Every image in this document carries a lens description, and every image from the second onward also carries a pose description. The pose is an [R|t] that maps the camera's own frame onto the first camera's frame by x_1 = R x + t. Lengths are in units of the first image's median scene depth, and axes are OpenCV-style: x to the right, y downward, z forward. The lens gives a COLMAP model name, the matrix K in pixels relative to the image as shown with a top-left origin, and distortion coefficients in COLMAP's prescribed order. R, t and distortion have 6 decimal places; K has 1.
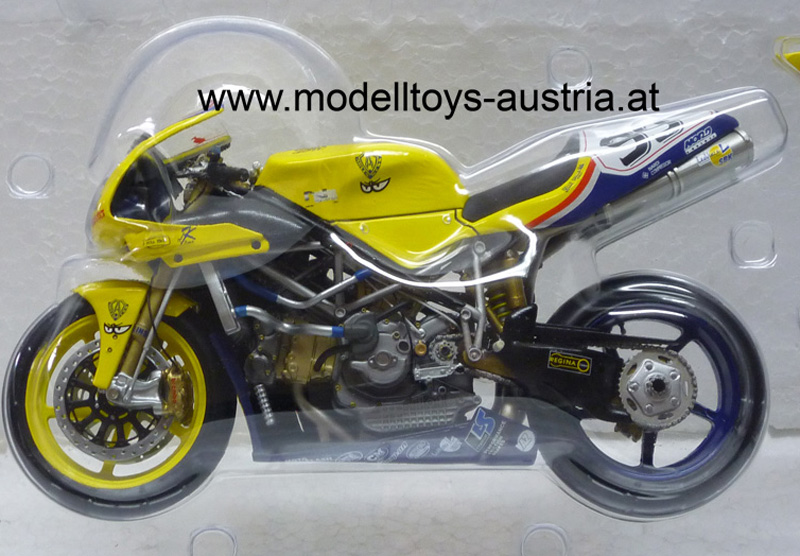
lens RADIAL K [[1557.8, 0, 400.0], [0, 1557.8, 278.0], [0, 0, 1]] dist [-0.015976, 0.113535]
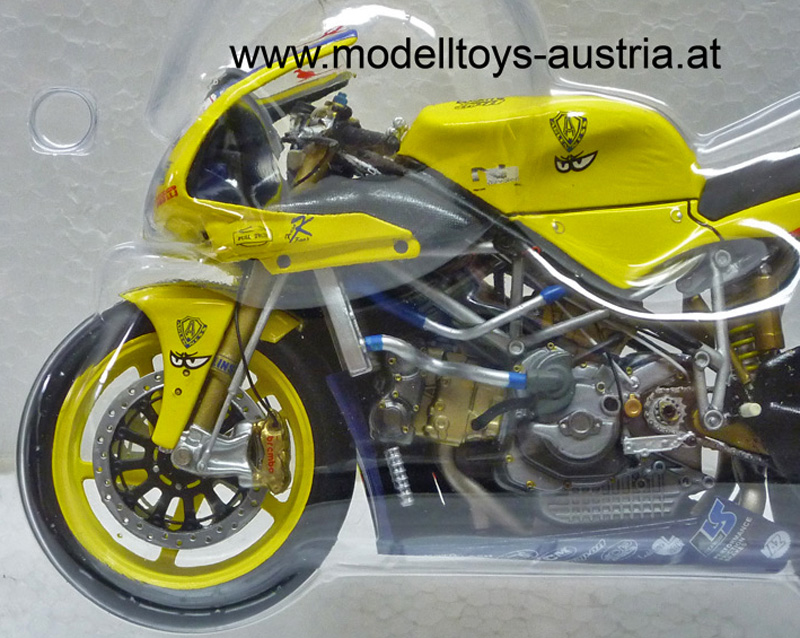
lens RADIAL K [[1692.7, 0, 400.0], [0, 1692.7, 319.0], [0, 0, 1]] dist [-0.041957, 0.066676]
pose [[0.999088, 0.042593, 0.002933, -0.091988], [-0.042670, 0.993868, 0.102009, -0.063693], [0.001430, -0.102042, 0.994779, 0.265914]]
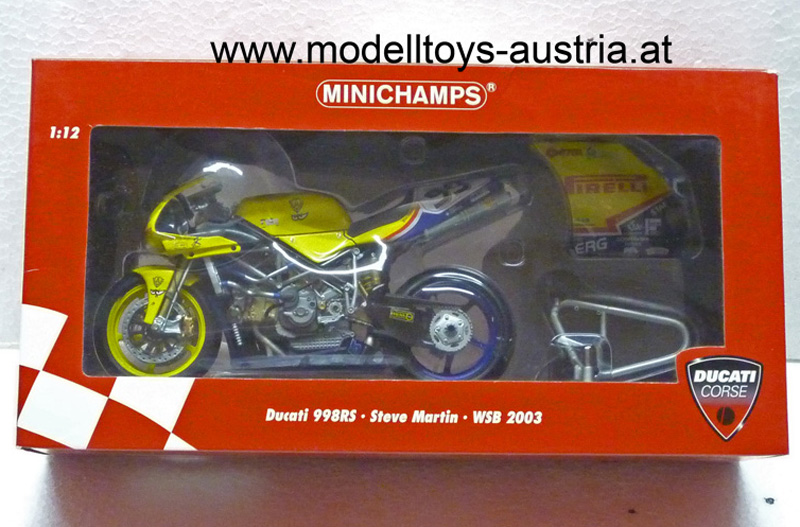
lens RADIAL K [[1520.6, 0, 400.0], [0, 1520.6, 263.5], [0, 0, 1]] dist [-0.013529, 0.114239]
pose [[0.999804, 0.019774, -0.001089, 0.105712], [-0.019761, 0.999744, 0.010981, -0.026259], [0.001306, -0.010957, 0.999939, -0.792442]]
